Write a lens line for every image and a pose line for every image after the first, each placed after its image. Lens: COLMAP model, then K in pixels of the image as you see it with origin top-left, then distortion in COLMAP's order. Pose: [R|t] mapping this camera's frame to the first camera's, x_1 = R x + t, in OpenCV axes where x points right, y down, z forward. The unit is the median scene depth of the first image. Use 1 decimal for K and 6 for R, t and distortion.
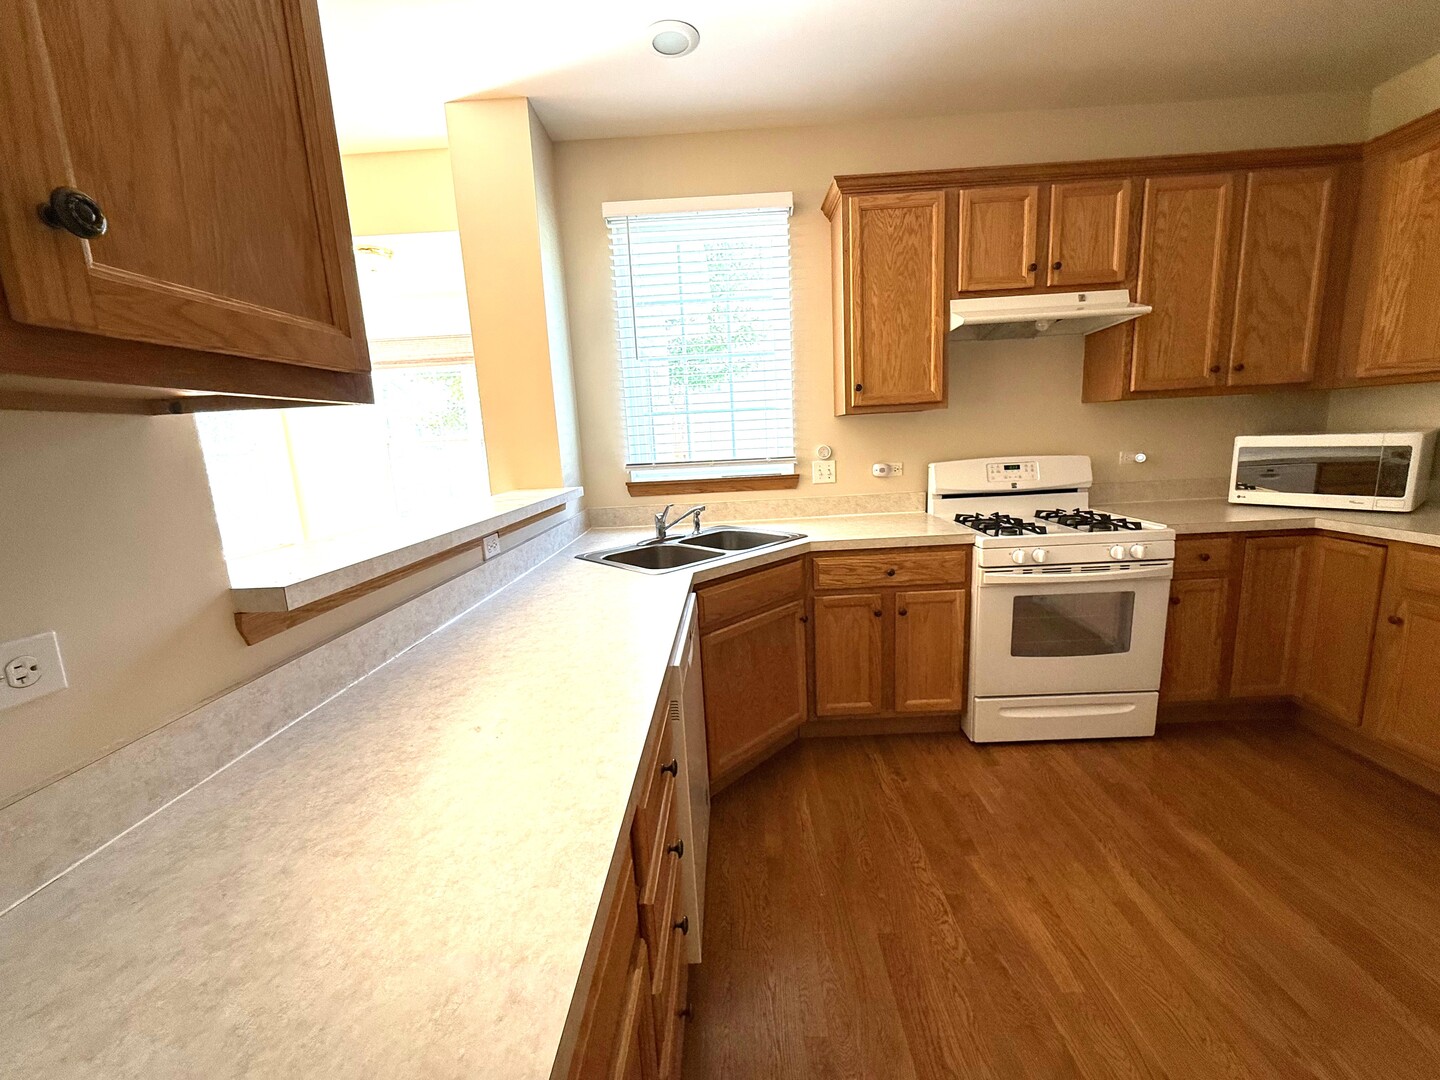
lens RADIAL K [[581.0, 0, 722.2], [0, 581.0, 534.7], [0, 0, 1]] dist [0.000401, 0.000052]
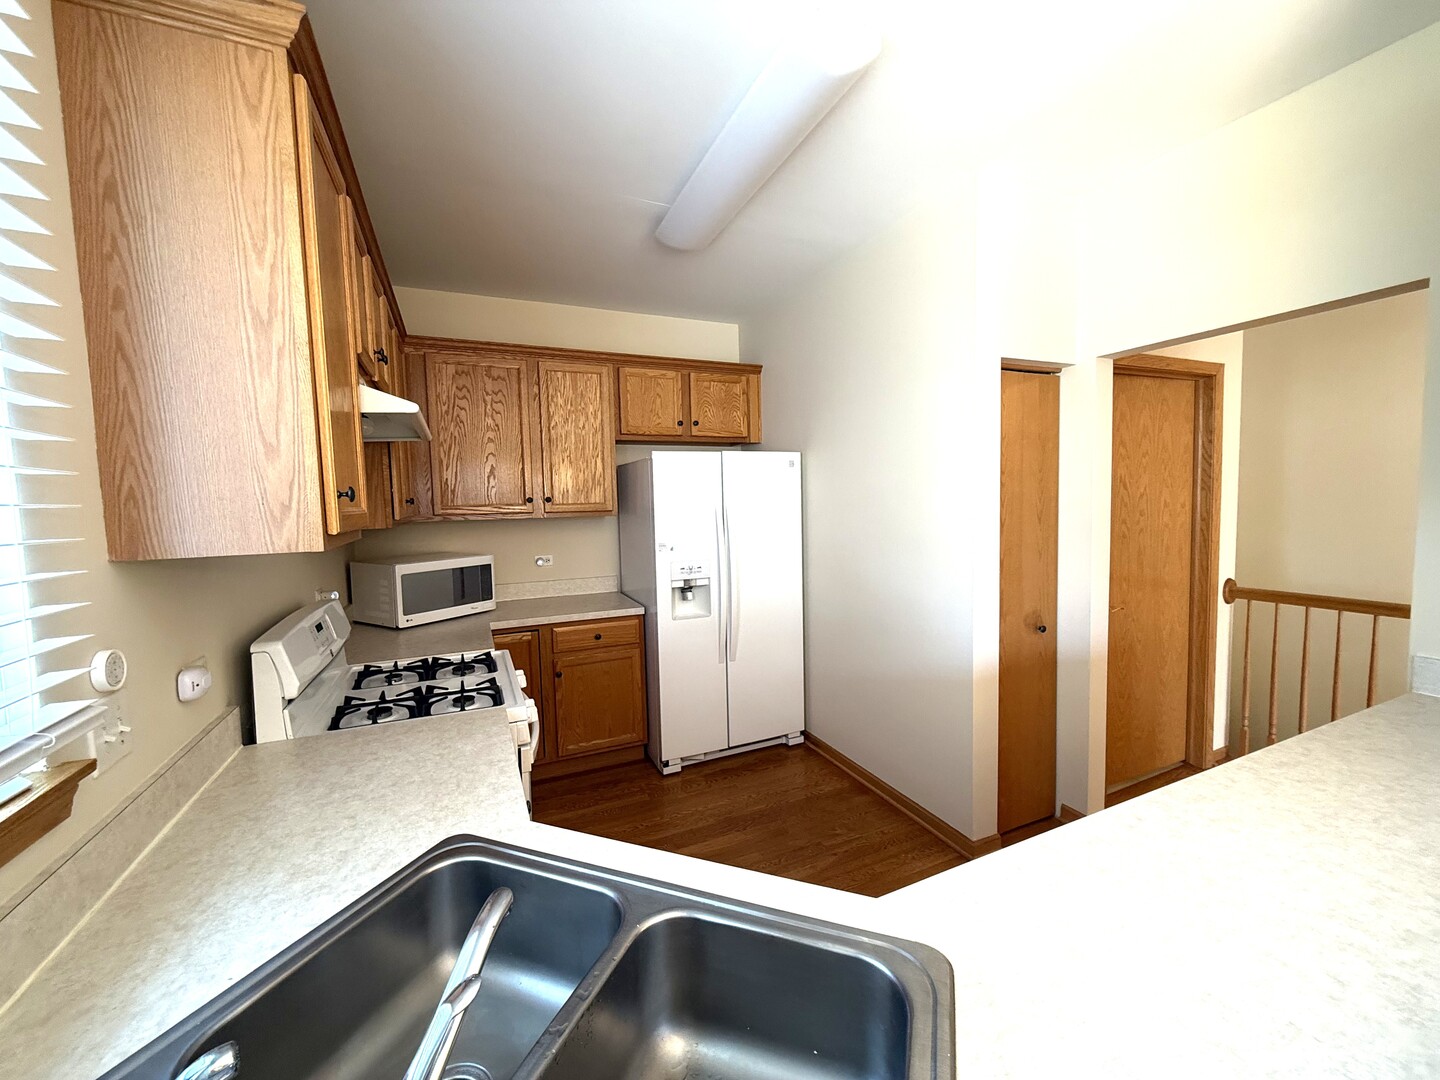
lens RADIAL K [[581.0, 0, 722.2], [0, 581.0, 542.0], [0, 0, 1]] dist [0.000401, 0.000052]
pose [[-0.428889, -0.000729, 0.903357, -0.307324], [0.217069, 0.970617, 0.103842, -0.192675], [-0.876890, 0.240627, -0.416128, 0.917935]]
